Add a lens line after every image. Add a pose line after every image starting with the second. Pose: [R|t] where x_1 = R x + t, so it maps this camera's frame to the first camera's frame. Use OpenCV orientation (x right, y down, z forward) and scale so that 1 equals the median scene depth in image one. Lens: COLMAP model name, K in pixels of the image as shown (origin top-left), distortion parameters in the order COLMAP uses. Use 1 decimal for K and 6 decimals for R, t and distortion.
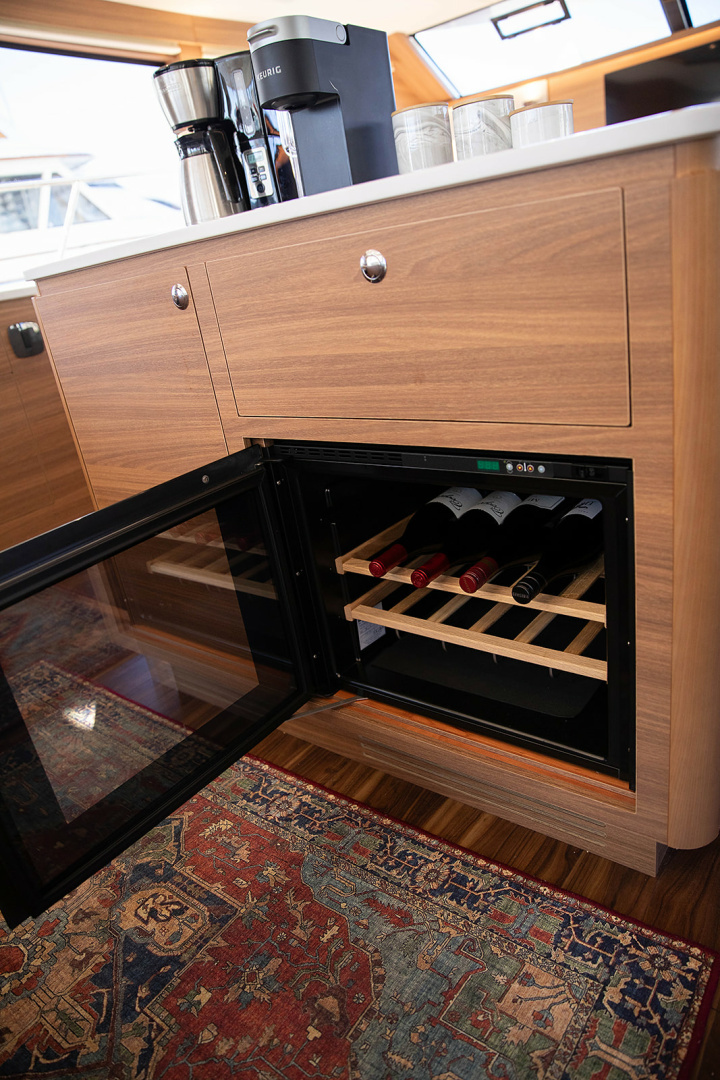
lens RADIAL K [[736.0, 0, 357.1], [0, 736.0, 544.5], [0, 0, 1]] dist [-0.088925, 0.061531]
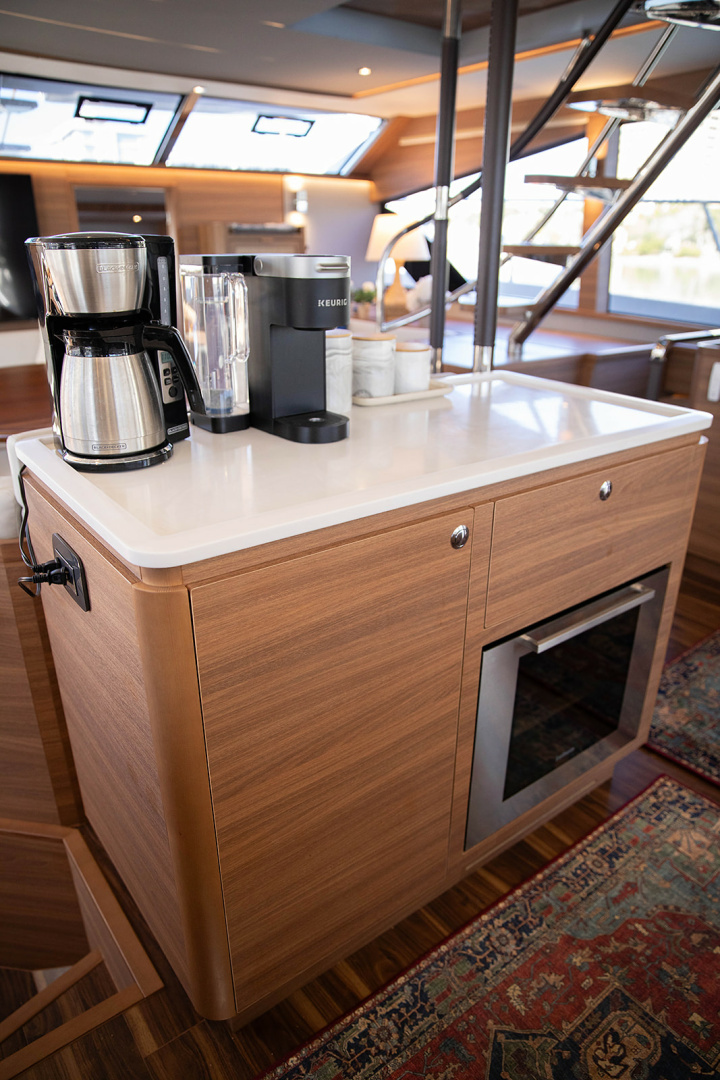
lens RADIAL K [[736.0, 0, 349.9], [0, 736.0, 545.8], [0, 0, 1]] dist [-0.088925, 0.061531]
pose [[0.231115, -0.229213, 0.945541, -1.320055], [0.325995, 0.933918, 0.146714, -0.560340], [-0.916686, 0.274334, 0.290565, 0.893967]]
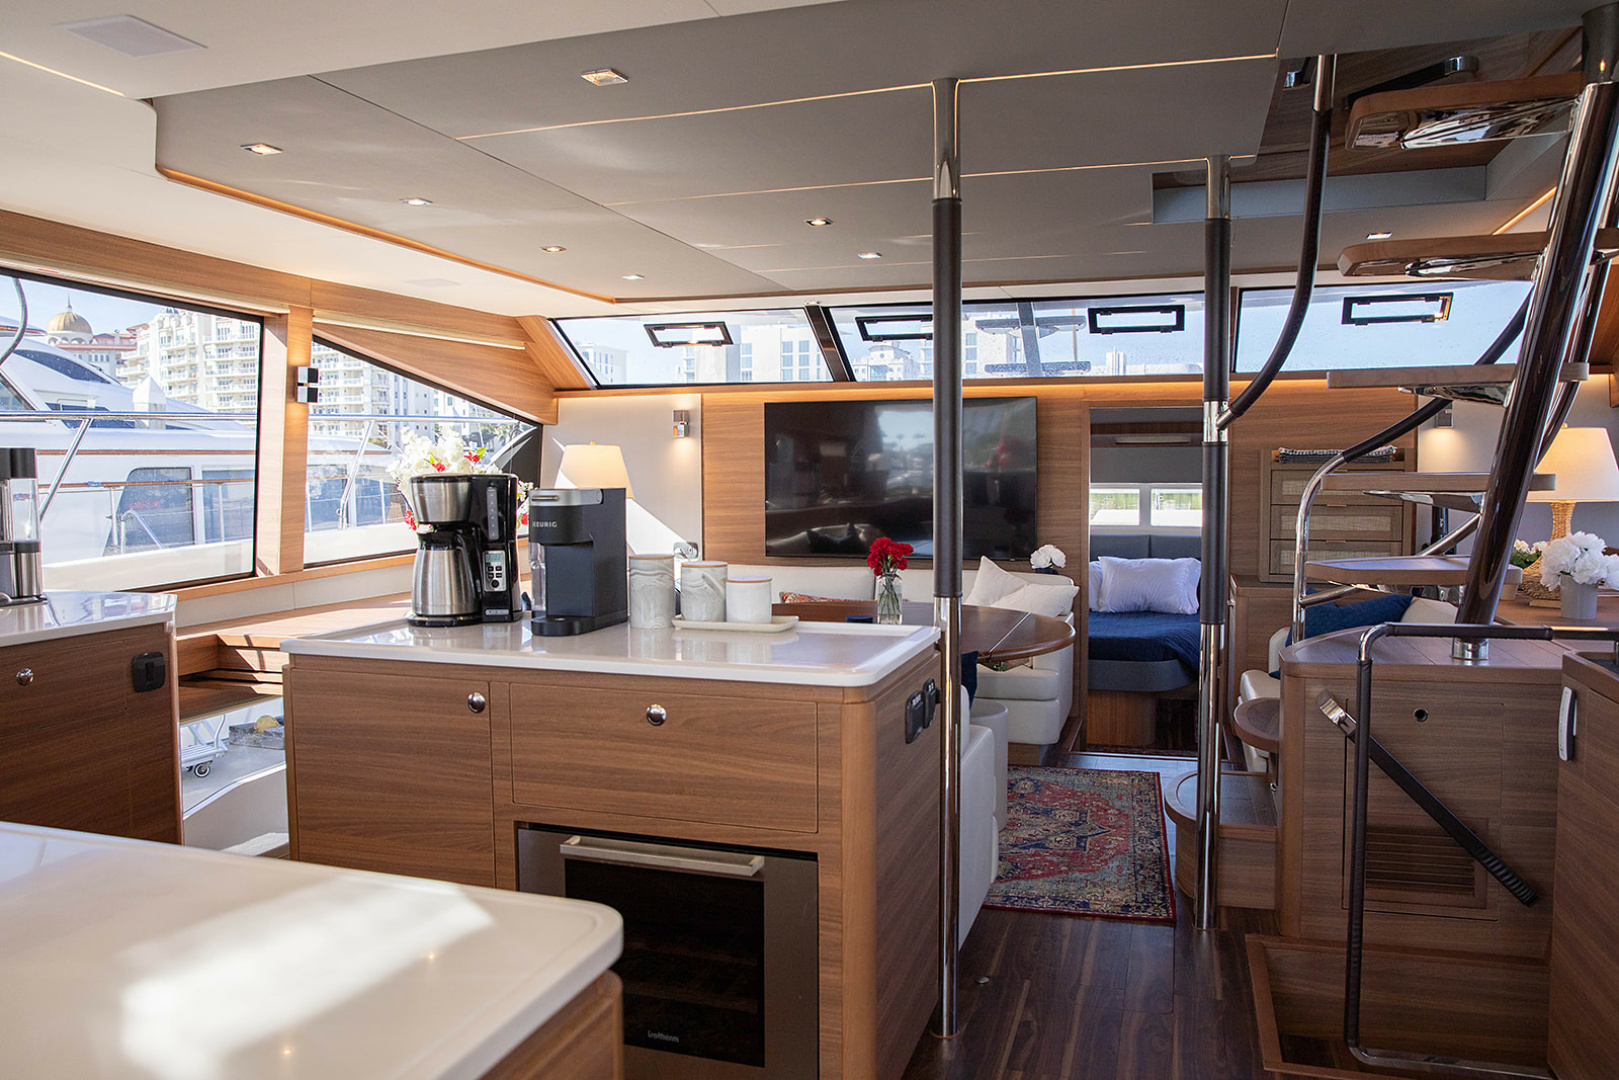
lens RADIAL K [[1216.2, 0, 801.2], [0, 1216.2, 551.0], [0, 0, 1]] dist [-0.086079, 0.011213]
pose [[0.926761, 0.126594, 0.353677, -0.519798], [0.000391, 0.941179, -0.337907, 0.119564], [-0.375651, 0.313297, 0.872199, -1.159780]]
